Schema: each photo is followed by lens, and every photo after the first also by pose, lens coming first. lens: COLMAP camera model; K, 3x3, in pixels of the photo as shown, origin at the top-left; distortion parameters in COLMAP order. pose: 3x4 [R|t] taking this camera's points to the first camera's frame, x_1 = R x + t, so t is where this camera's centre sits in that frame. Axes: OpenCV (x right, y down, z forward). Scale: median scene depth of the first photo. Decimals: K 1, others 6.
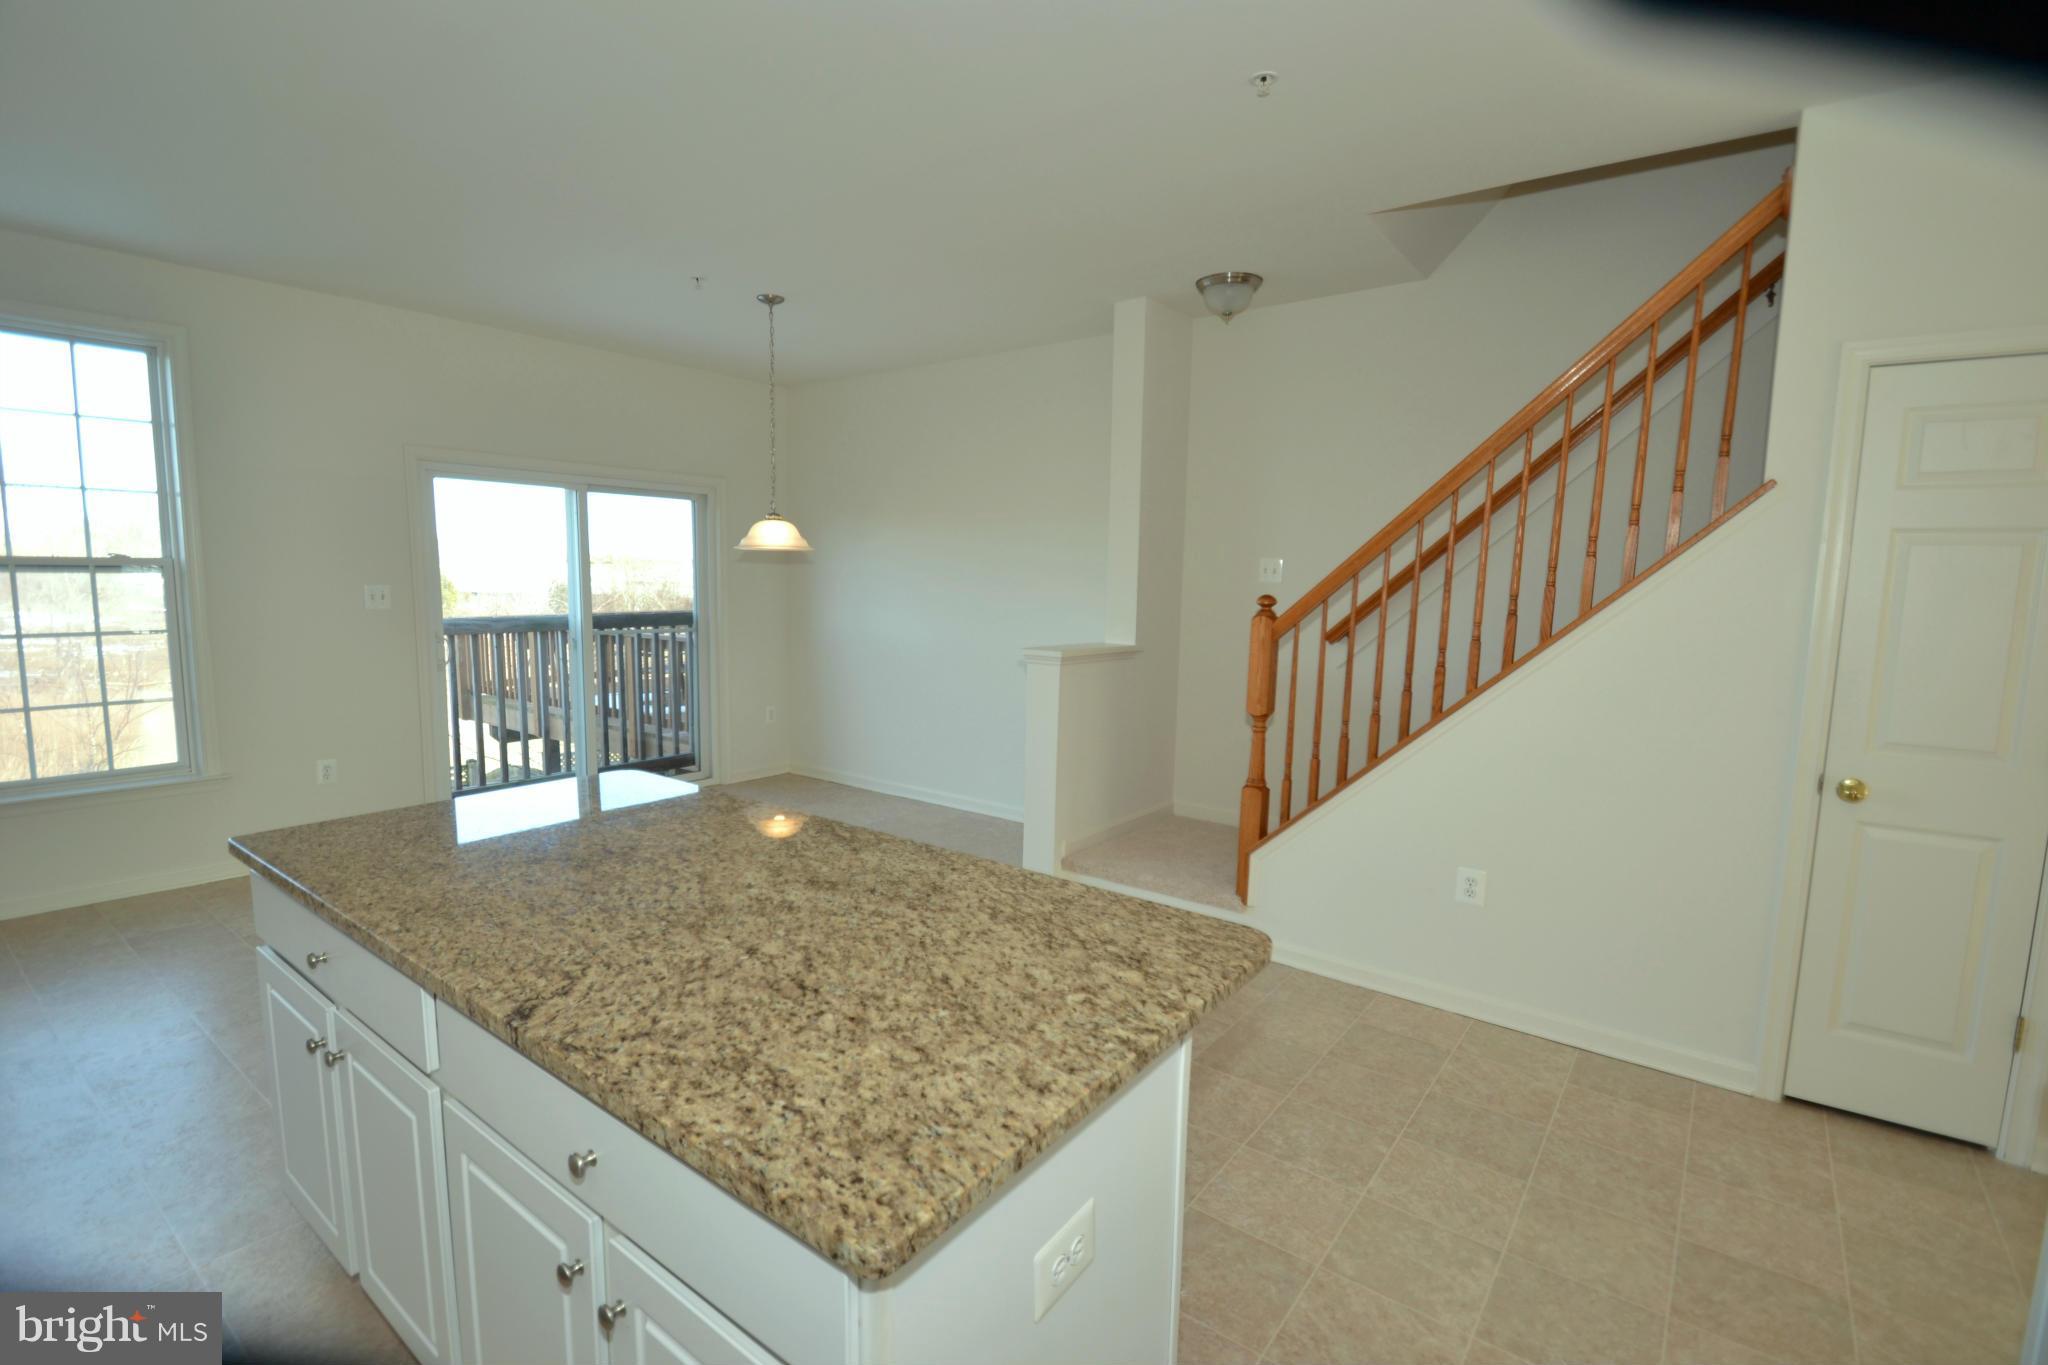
lens RADIAL K [[947.7, 0, 998.2], [0, 947.7, 691.3], [0, 0, 1]] dist [0.013651, -0.019817]
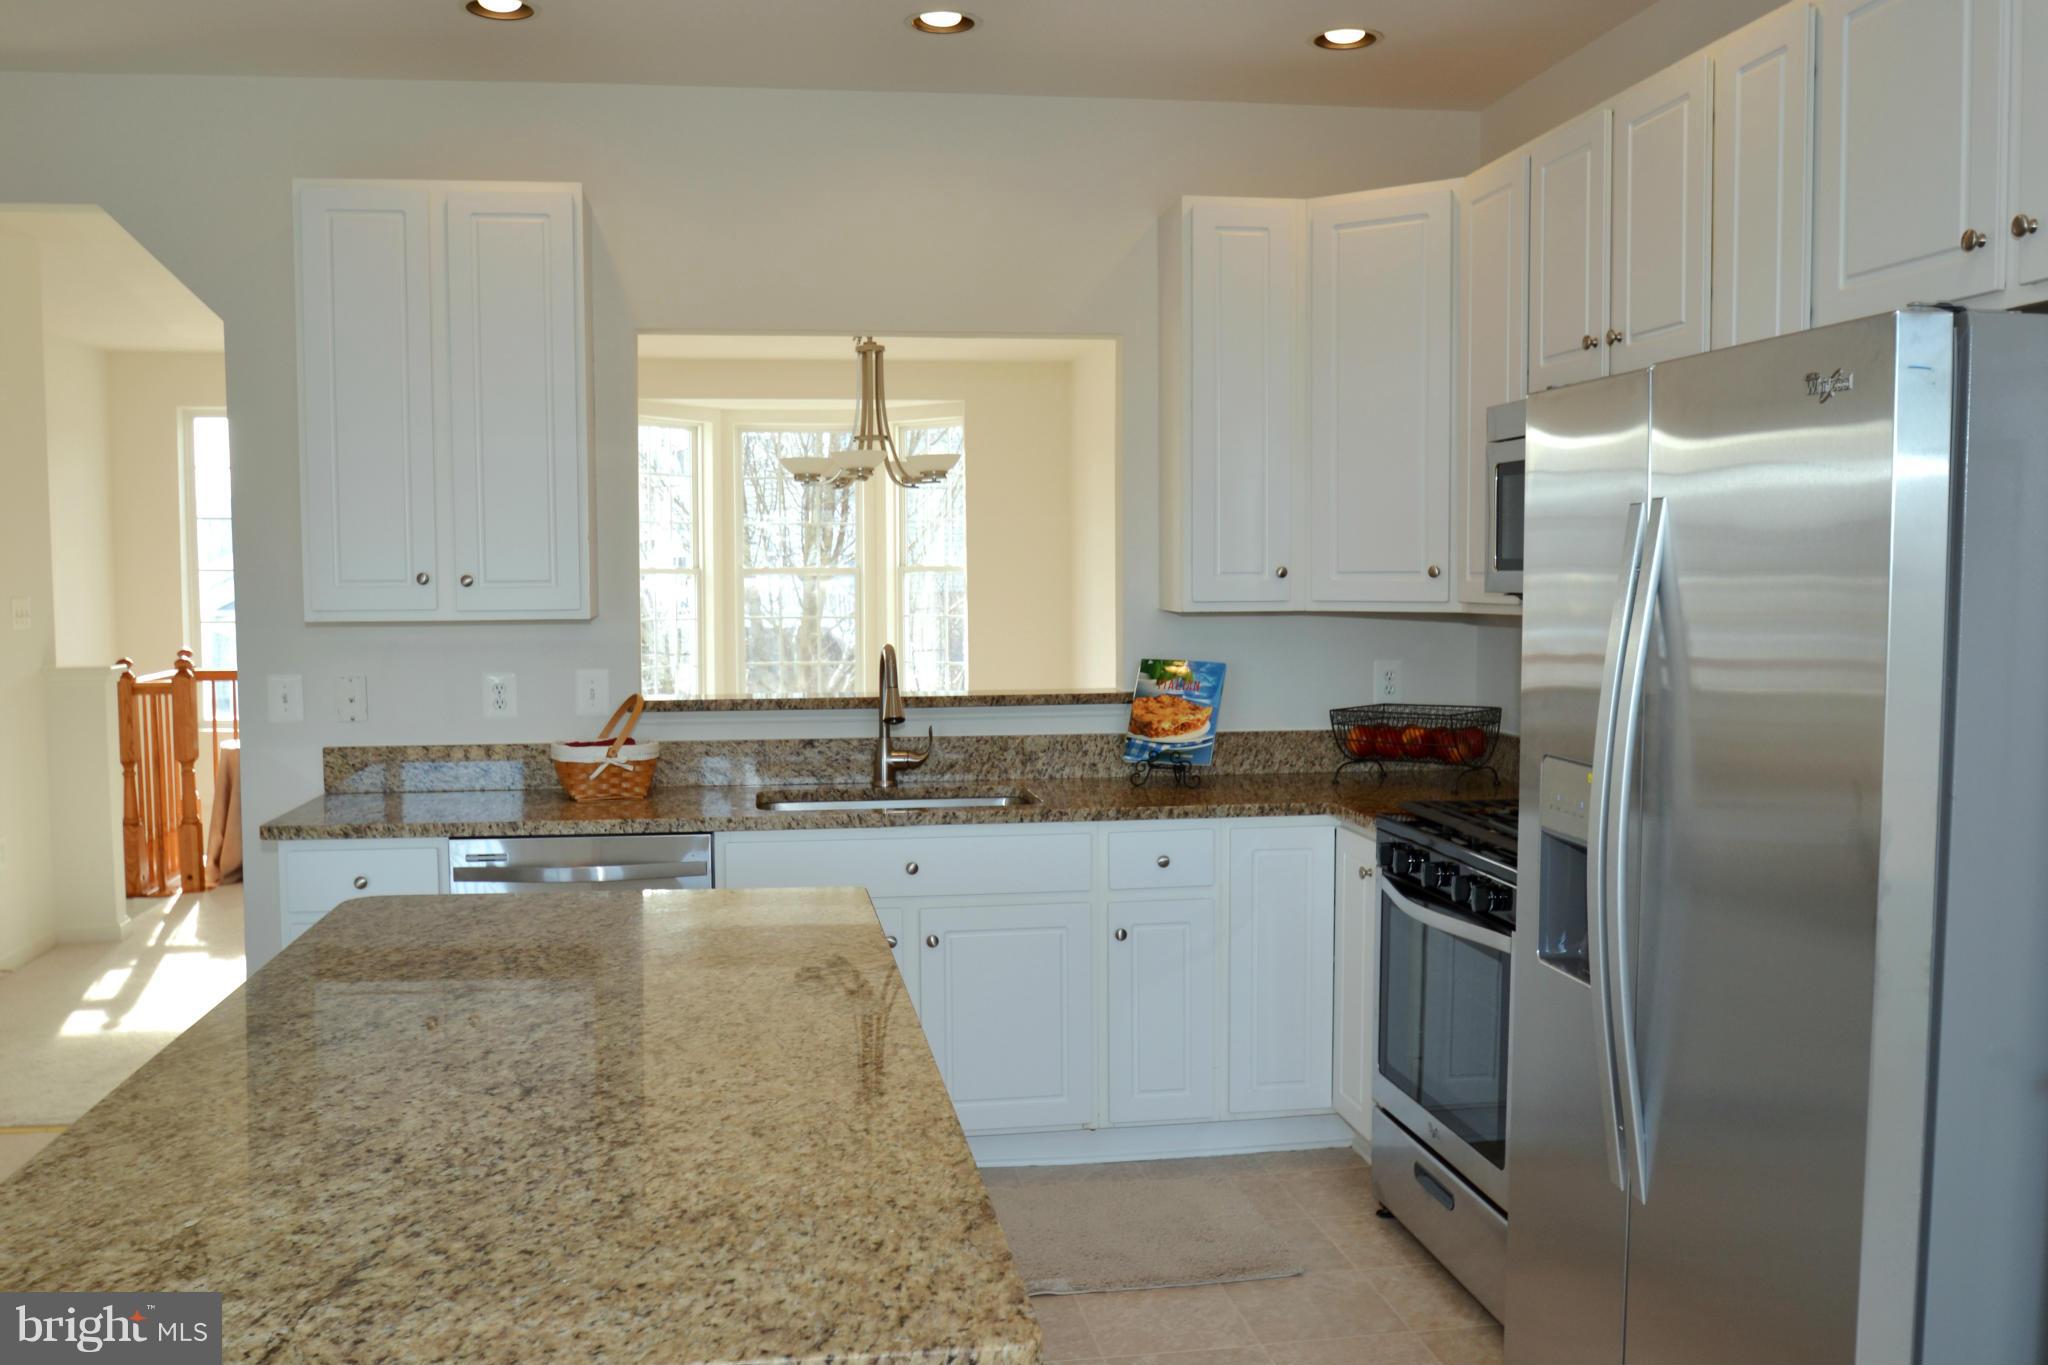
lens RADIAL K [[1719.8, 0, 991.1], [0, 1719.8, 687.4], [0, 0, 1]] dist [-0.050757, 0.002439]
pose [[-0.722371, -0.061961, 0.688724, -1.511973], [0.075253, 0.983019, 0.167366, -0.245156], [-0.687399, 0.172729, -0.705441, 1.754283]]
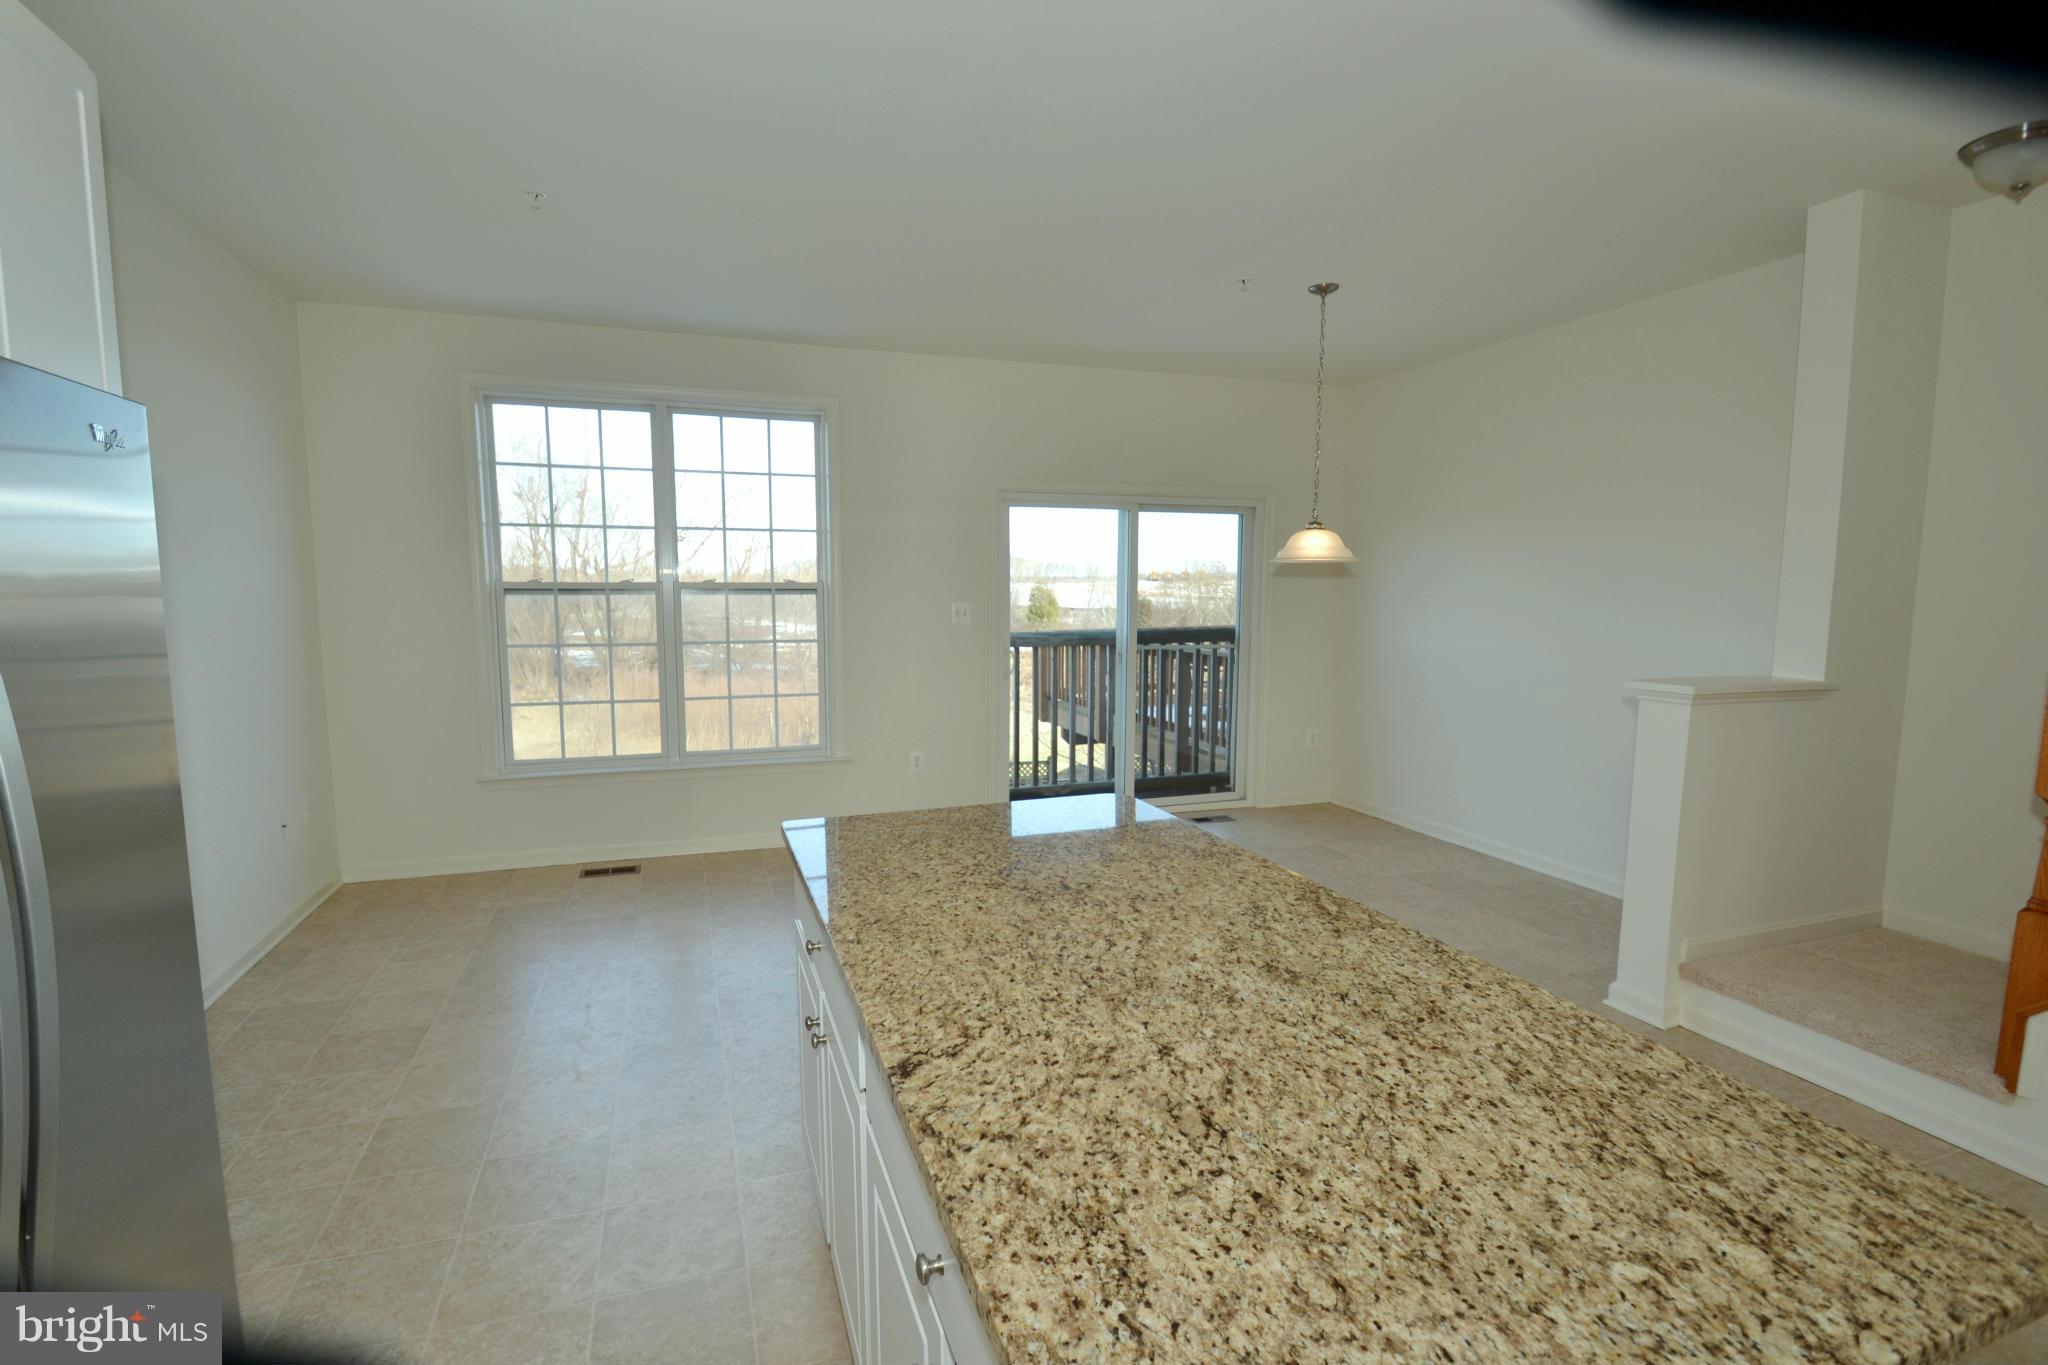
lens RADIAL K [[947.7, 0, 998.2], [0, 947.7, 691.3], [0, 0, 1]] dist [0.013651, -0.019817]
pose [[0.835720, 0.044347, -0.547362, 0.047190], [-0.052870, 0.998601, 0.000185, -0.024100], [0.546605, 0.028785, 0.836896, 0.205750]]
